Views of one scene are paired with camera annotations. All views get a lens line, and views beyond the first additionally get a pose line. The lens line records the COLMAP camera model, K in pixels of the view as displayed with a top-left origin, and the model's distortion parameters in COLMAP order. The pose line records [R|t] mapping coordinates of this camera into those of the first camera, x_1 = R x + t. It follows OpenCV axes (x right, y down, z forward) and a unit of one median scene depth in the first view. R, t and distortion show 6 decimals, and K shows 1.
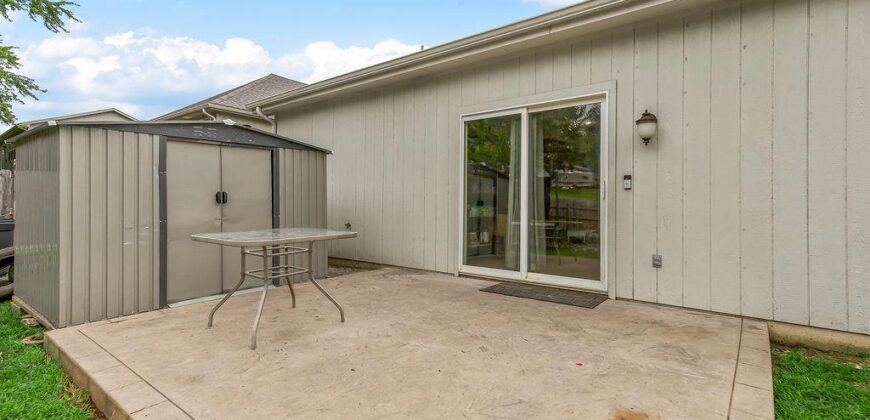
lens RADIAL K [[397.7, 0, 440.4], [0, 397.7, 202.2], [0, 0, 1]] dist [0.018329, 0.001250]
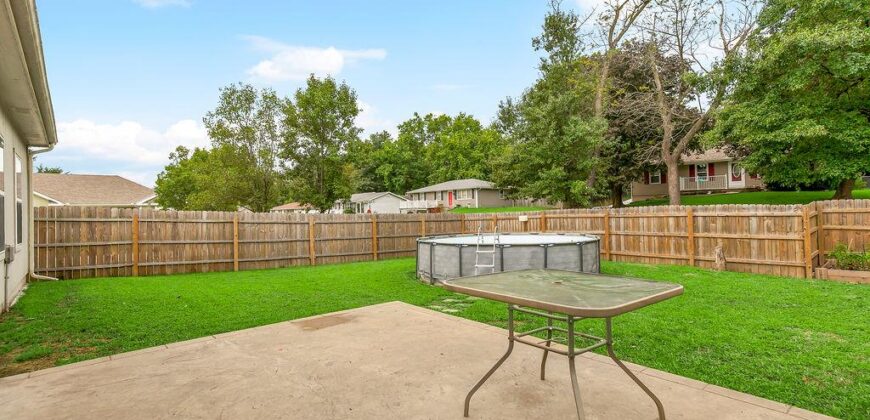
lens RADIAL K [[397.7, 0, 435.7], [0, 397.7, 209.0], [0, 0, 1]] dist [0.018329, 0.001250]
pose [[-0.983491, 0.011923, 0.180563, -0.316283], [0.010565, 0.999908, -0.008482, -0.044270], [-0.180648, -0.006434, -0.983527, 1.651603]]
